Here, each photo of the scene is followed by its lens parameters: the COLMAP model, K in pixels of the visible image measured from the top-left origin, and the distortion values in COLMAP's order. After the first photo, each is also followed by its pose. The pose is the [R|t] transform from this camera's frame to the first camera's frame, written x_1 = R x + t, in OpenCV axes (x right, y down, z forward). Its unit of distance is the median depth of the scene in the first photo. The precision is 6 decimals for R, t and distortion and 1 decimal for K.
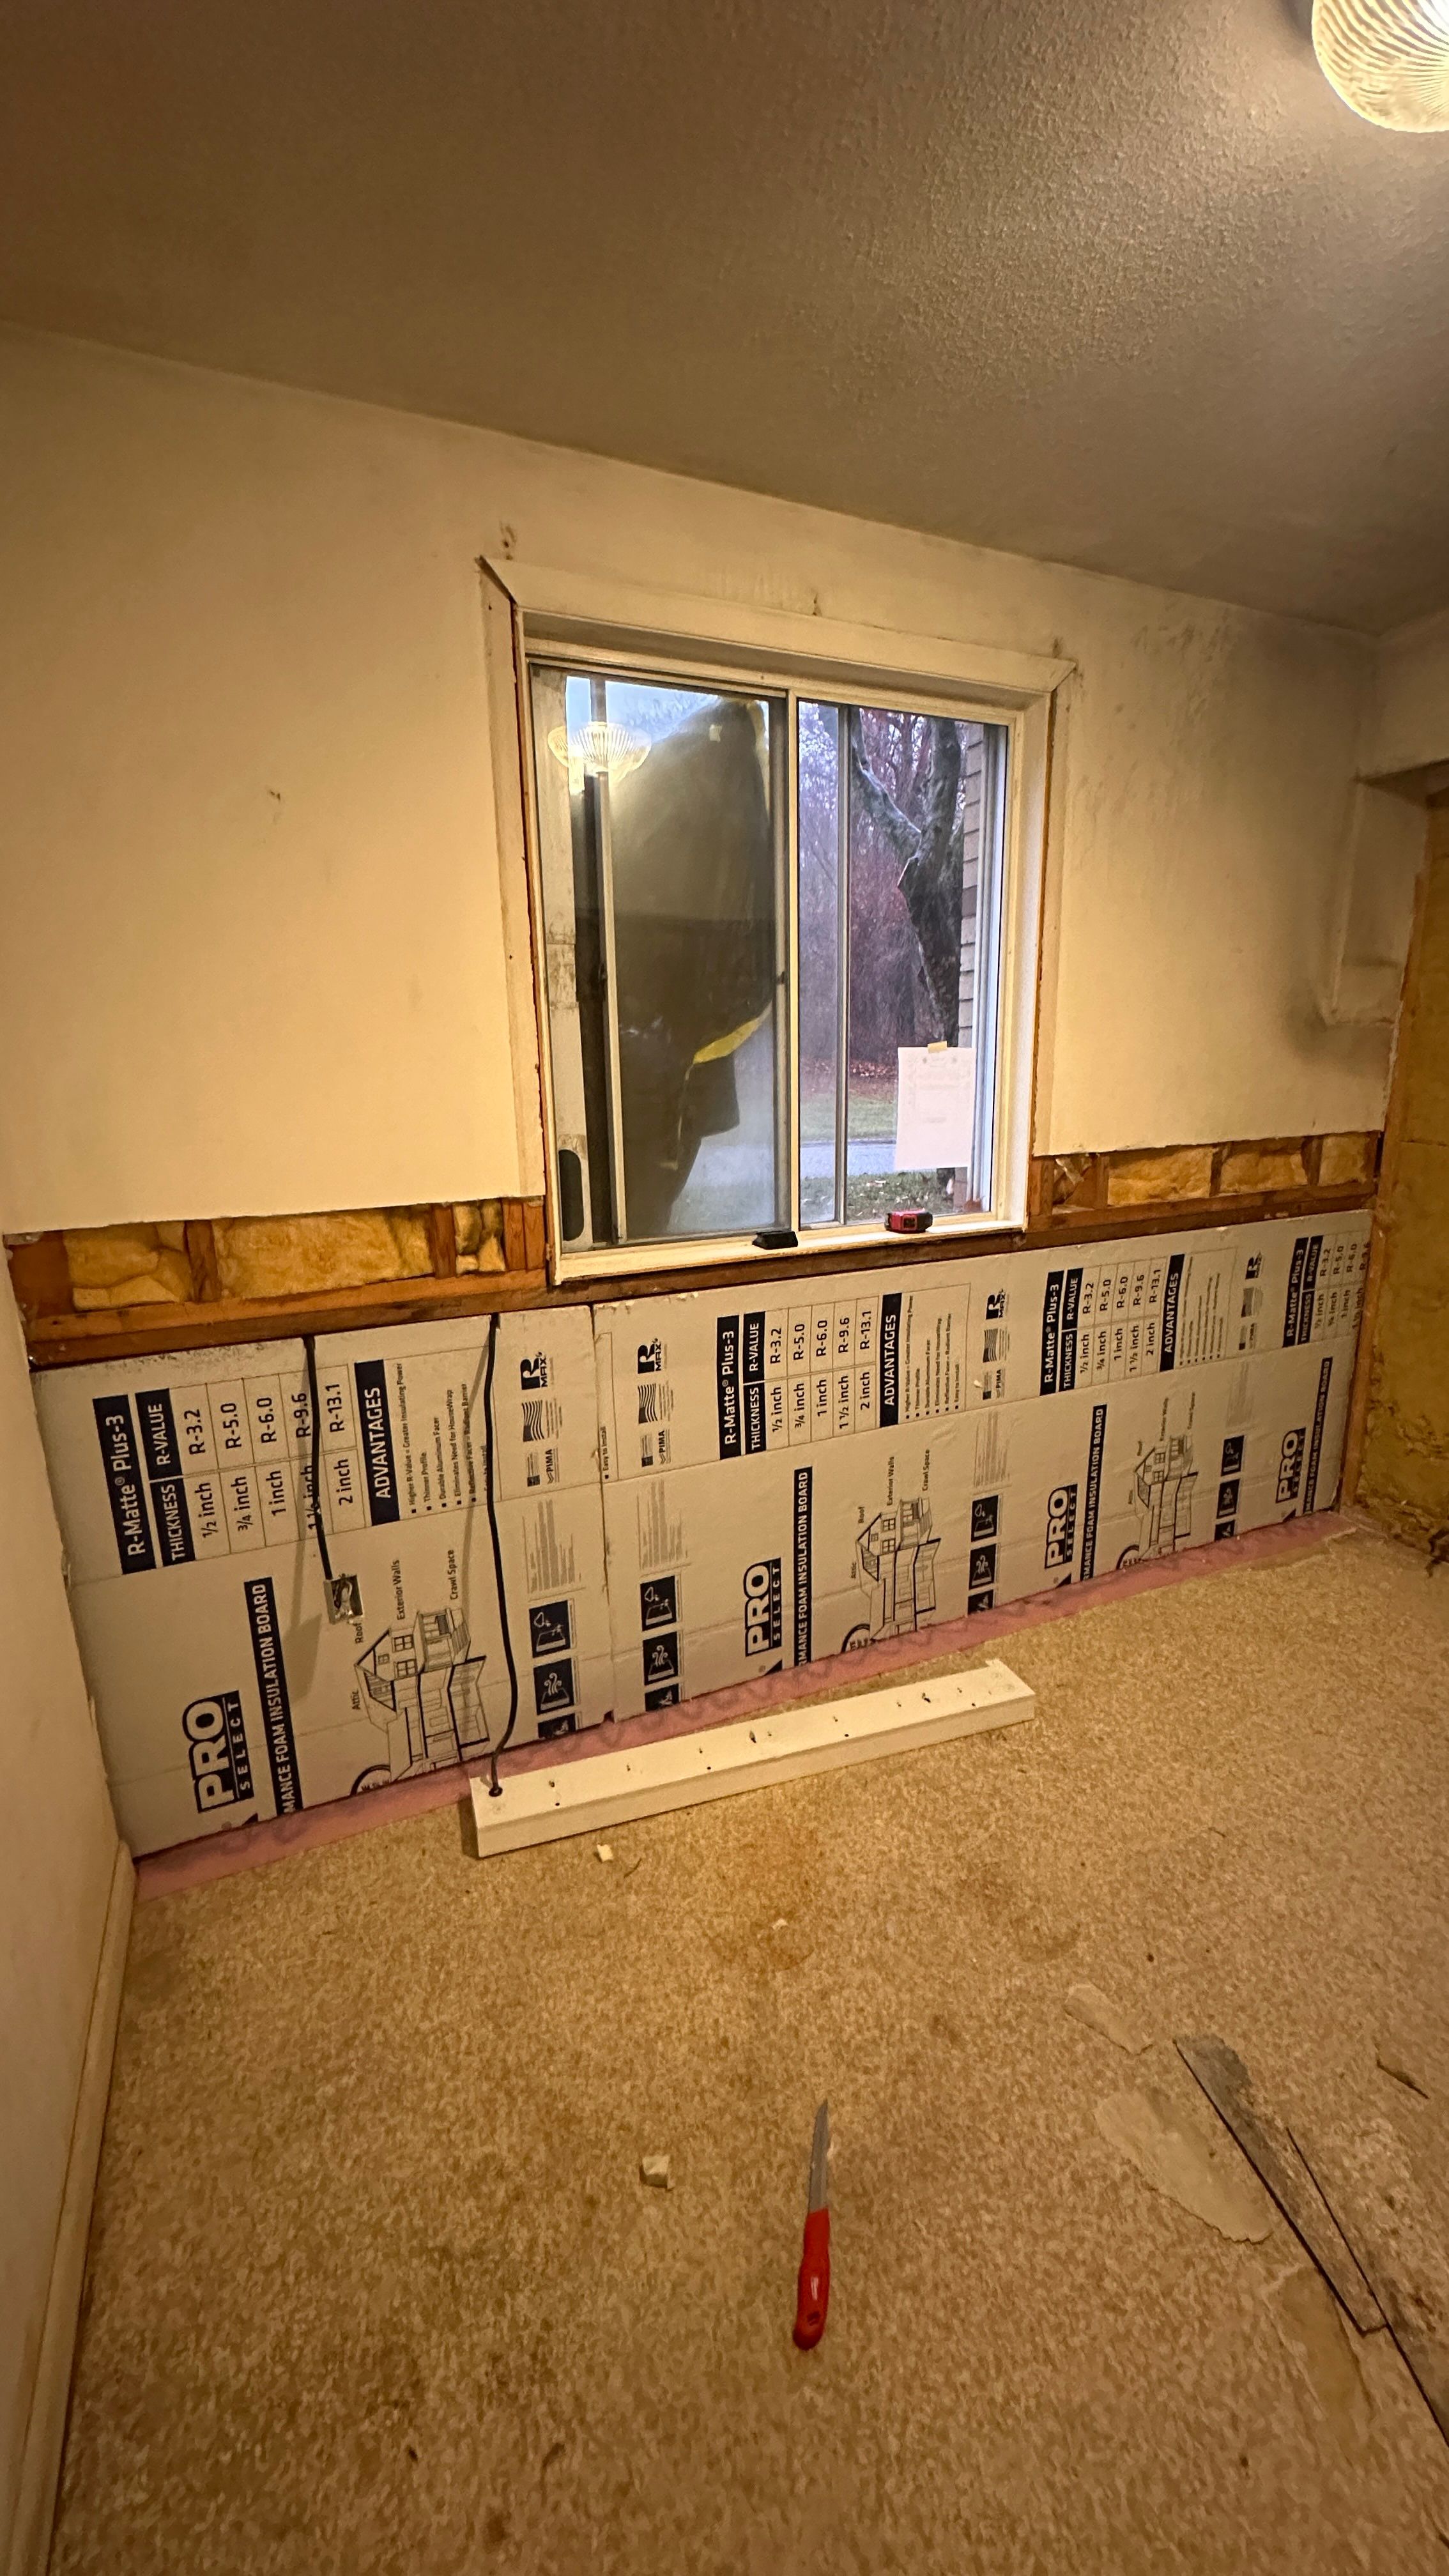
lens RADIAL K [[1025.8, 0, 721.9], [0, 1025.8, 1286.8], [0, 0, 1]] dist [-0.000967, 0.000669]
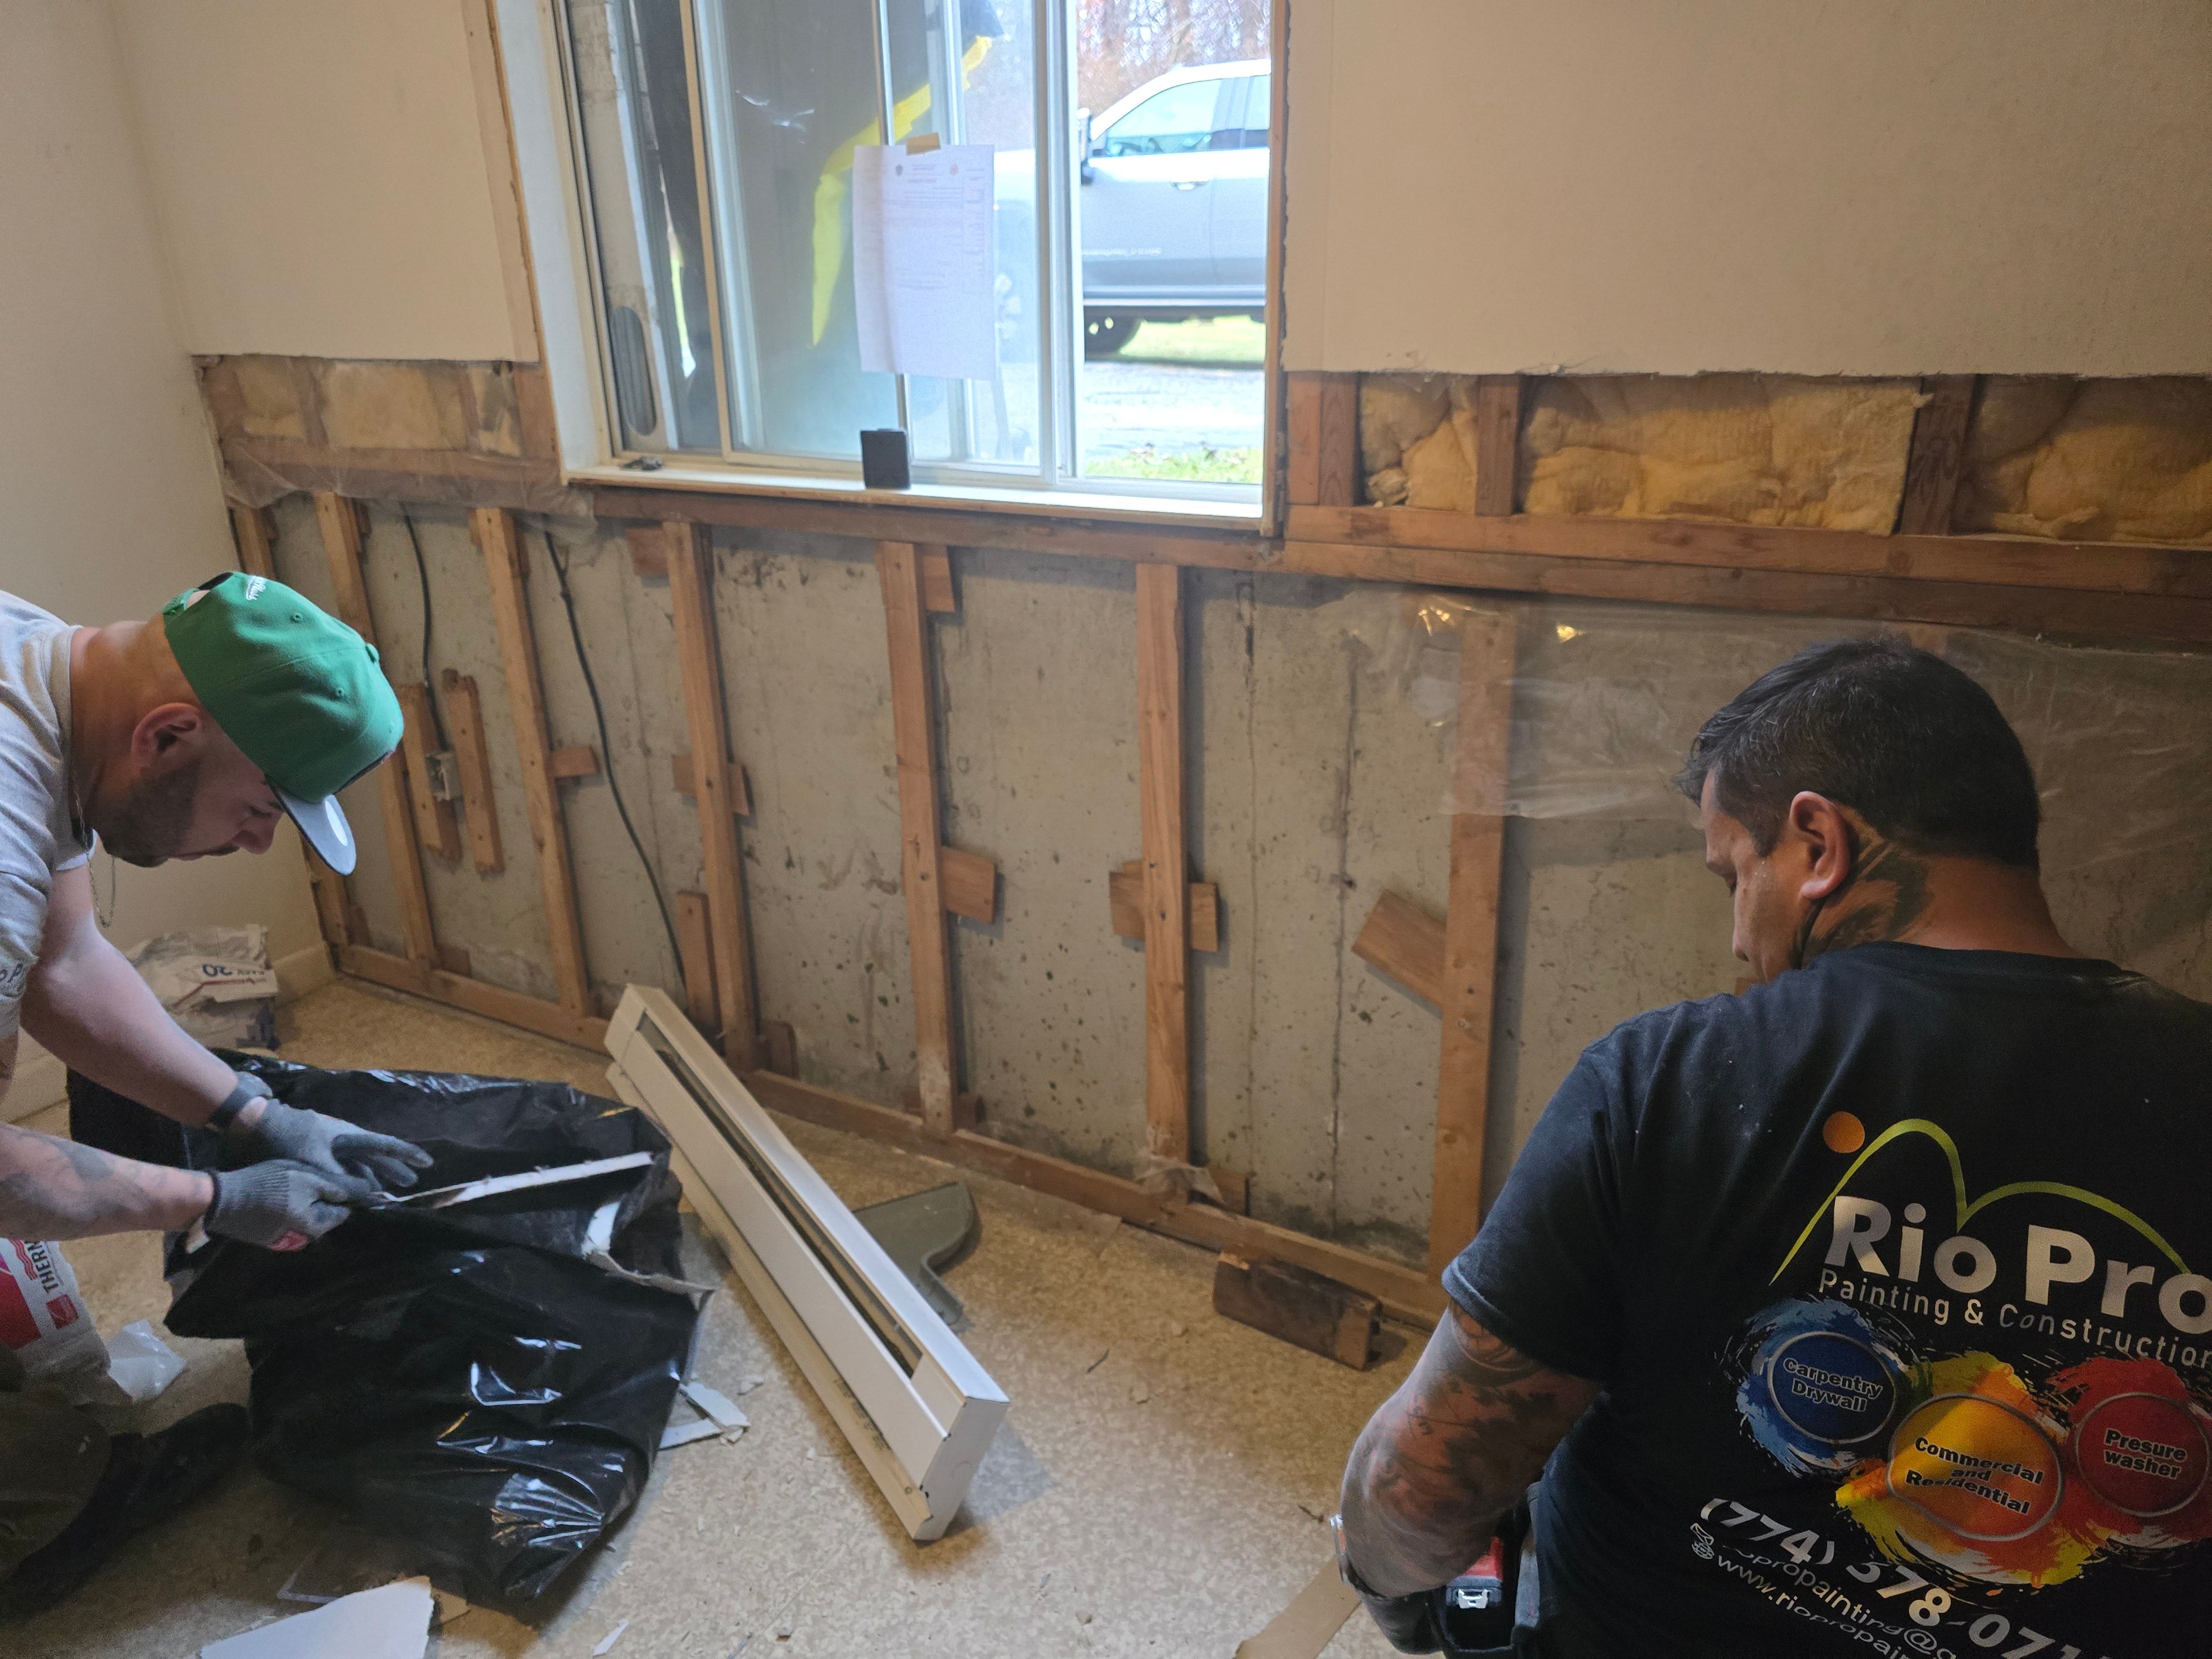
lens RADIAL K [[1530.6, 0, 1106.0], [0, 1530.6, 829.5], [0, 0, 1]] dist [0.050232, -0.047111]
pose [[0.567715, 0.289968, -0.770466, 1.248605], [-0.167802, 0.957023, 0.236535, -0.116687], [0.805942, -0.004998, 0.591974, 0.765278]]
